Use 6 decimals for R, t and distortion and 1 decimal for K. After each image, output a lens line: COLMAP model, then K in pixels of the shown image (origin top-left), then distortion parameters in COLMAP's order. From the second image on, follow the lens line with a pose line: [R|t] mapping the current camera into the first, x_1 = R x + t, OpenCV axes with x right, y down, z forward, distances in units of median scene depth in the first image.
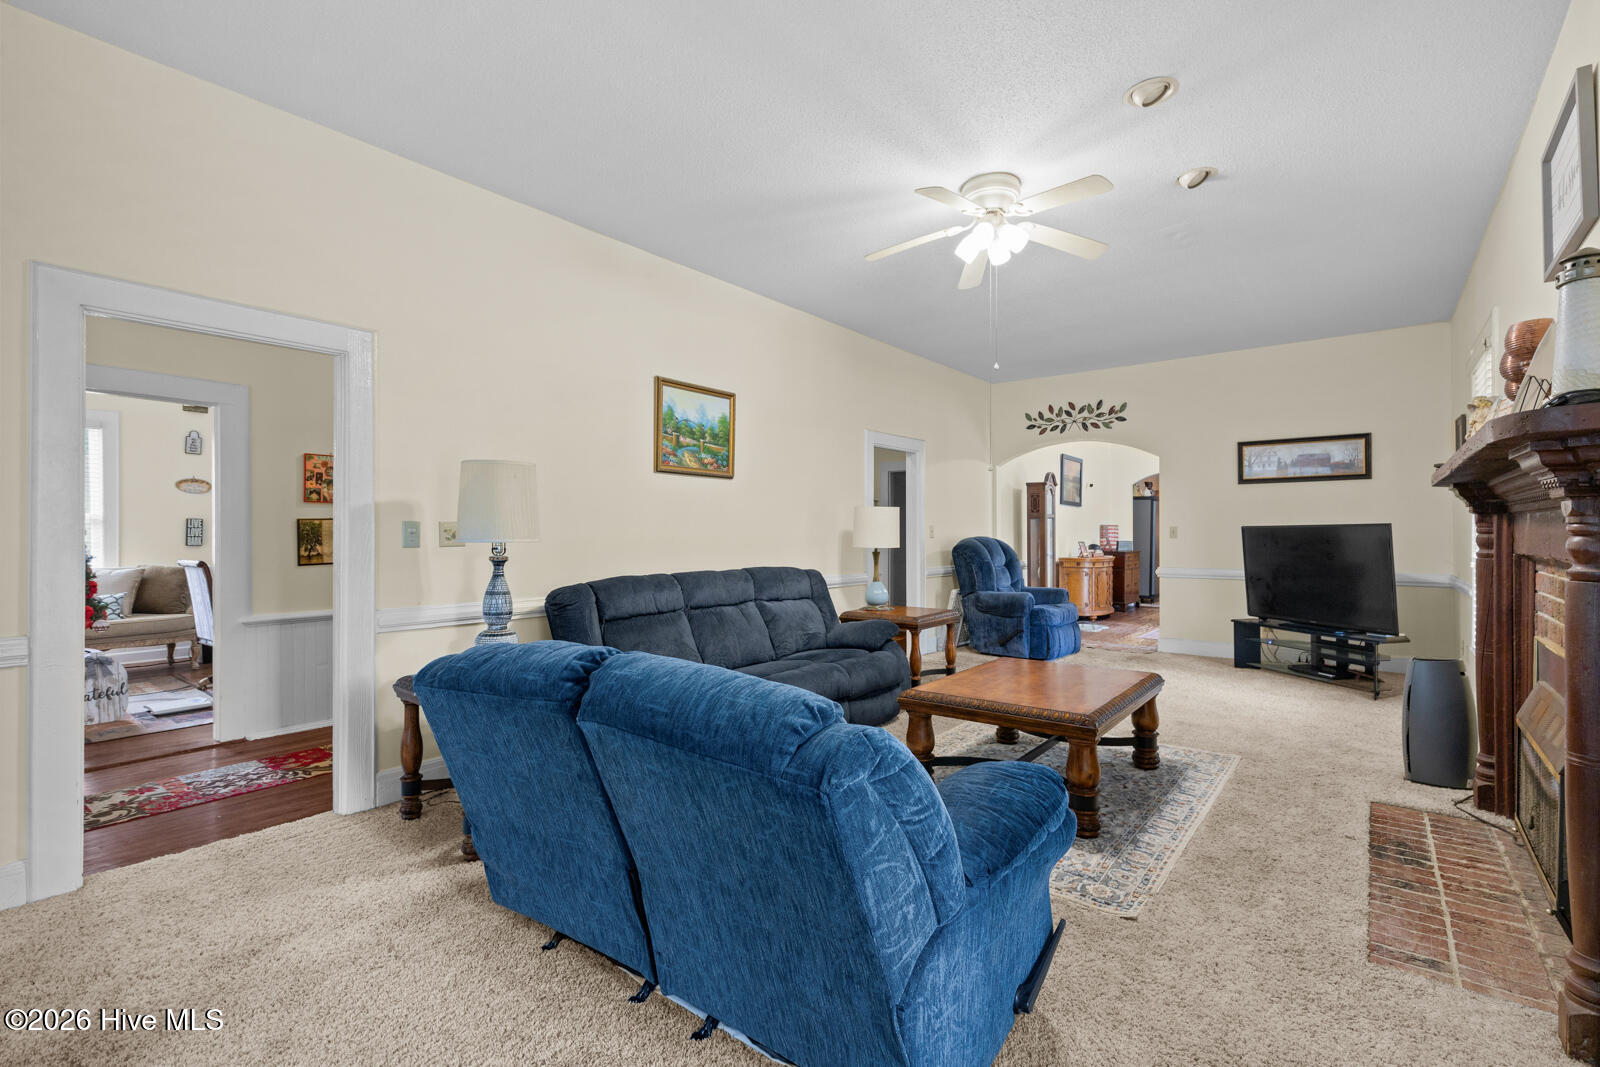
lens RADIAL K [[720.4, 0, 813.4], [0, 720.4, 527.5], [0, 0, 1]] dist [0.013915, 0.000318]
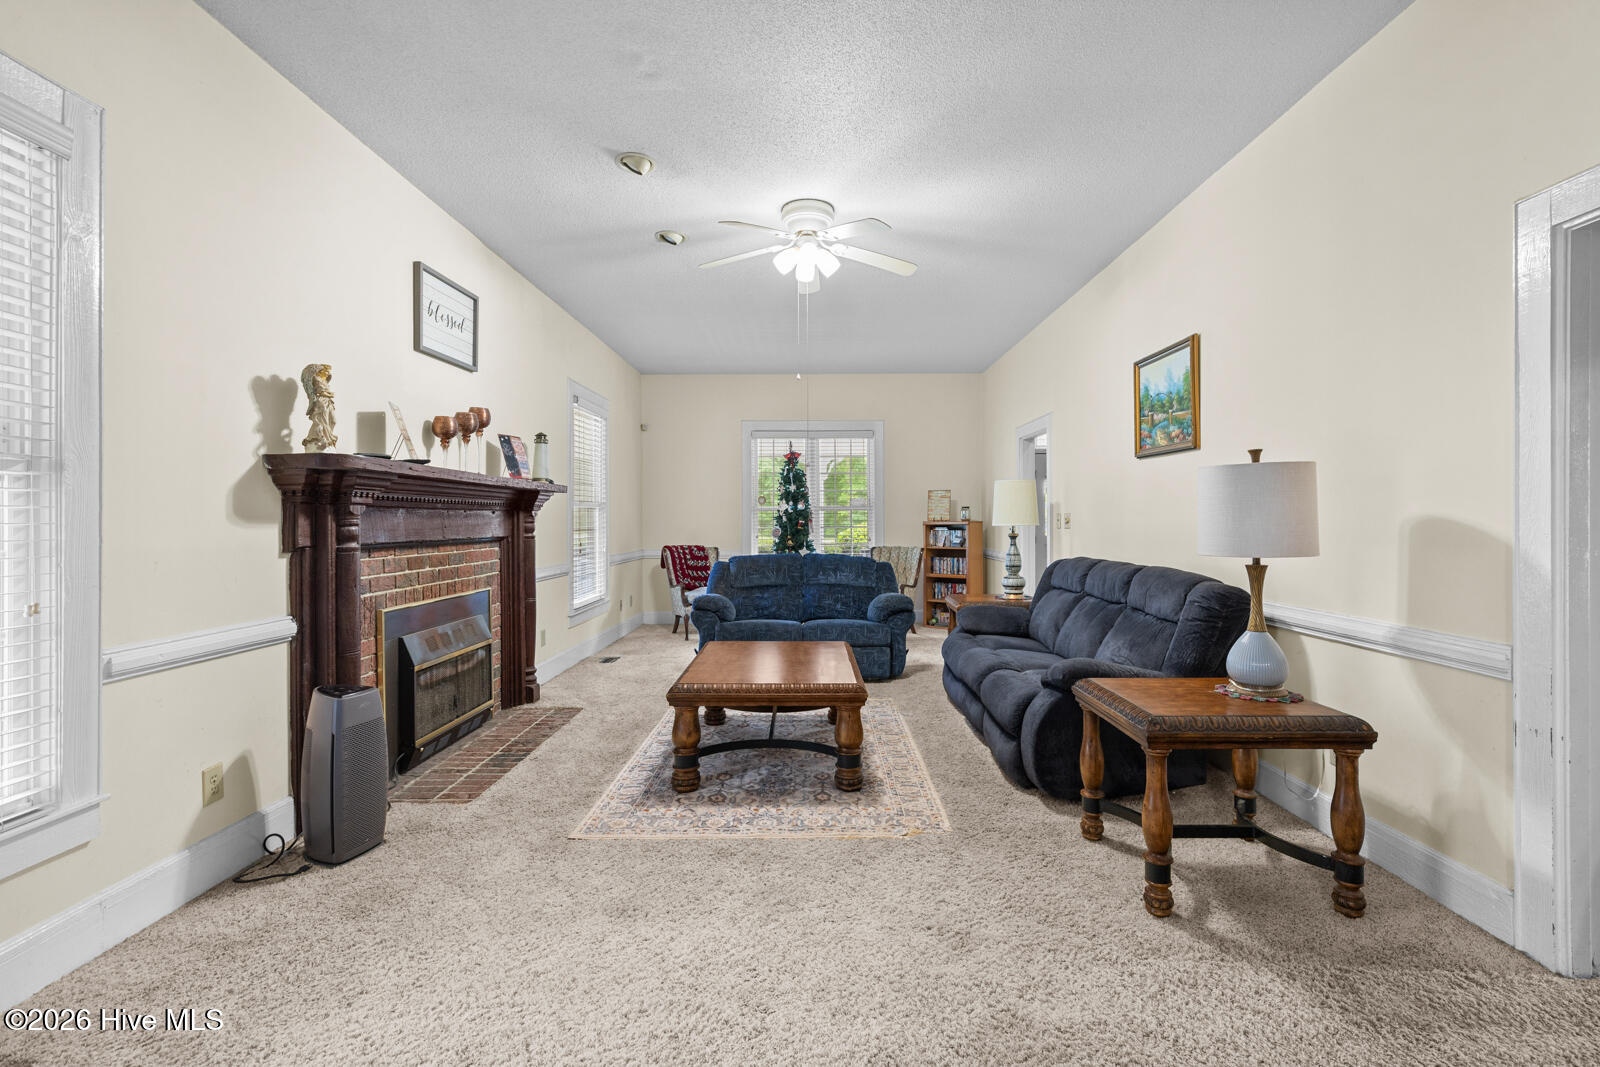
lens RADIAL K [[720.4, 0, 813.4], [0, 720.4, 527.5], [0, 0, 1]] dist [0.013915, 0.000318]
pose [[-0.789623, 0.007326, -0.613548, 0.923618], [0.004129, 0.999970, 0.006625, 0.009929], [0.613578, 0.002698, -0.789629, 1.889851]]
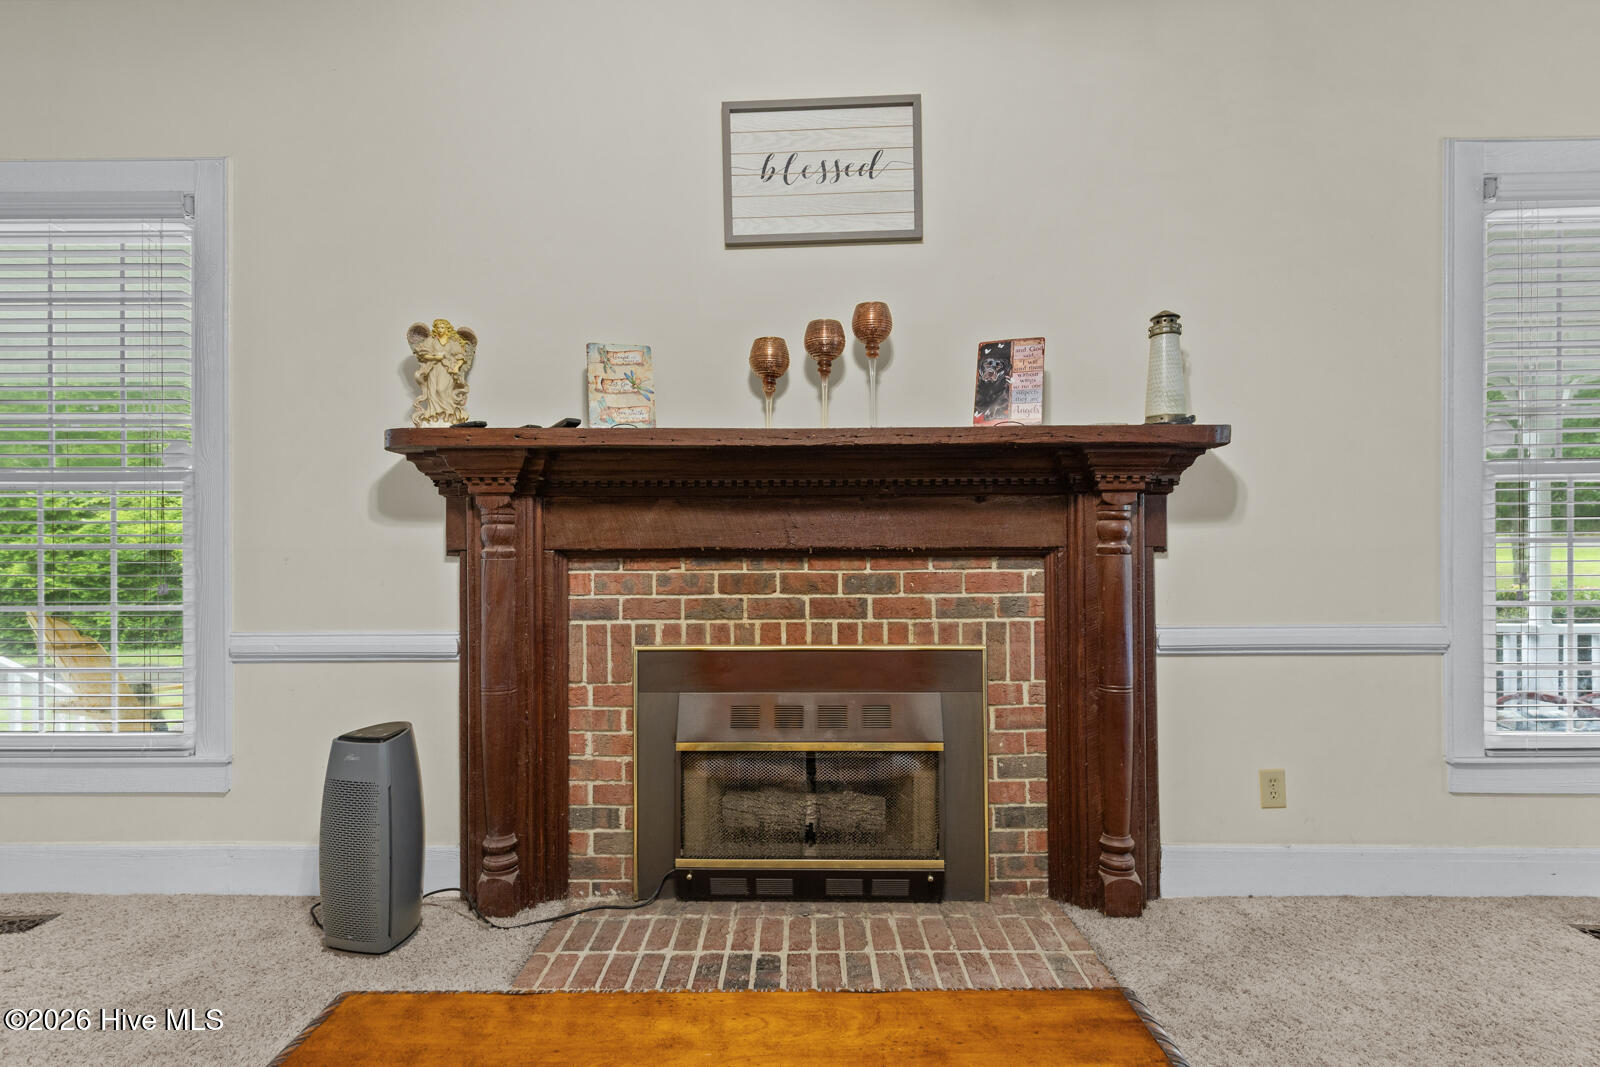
lens RADIAL K [[785.6, 0, 798.8], [0, 785.6, 542.0], [0, 0, 1]] dist [-0.001614, -0.000111]
pose [[-0.601135, -0.005355, 0.799129, 0.134783], [0.001840, 0.999966, 0.008085, 0.021937], [-0.799145, 0.006330, -0.601105, 1.106583]]
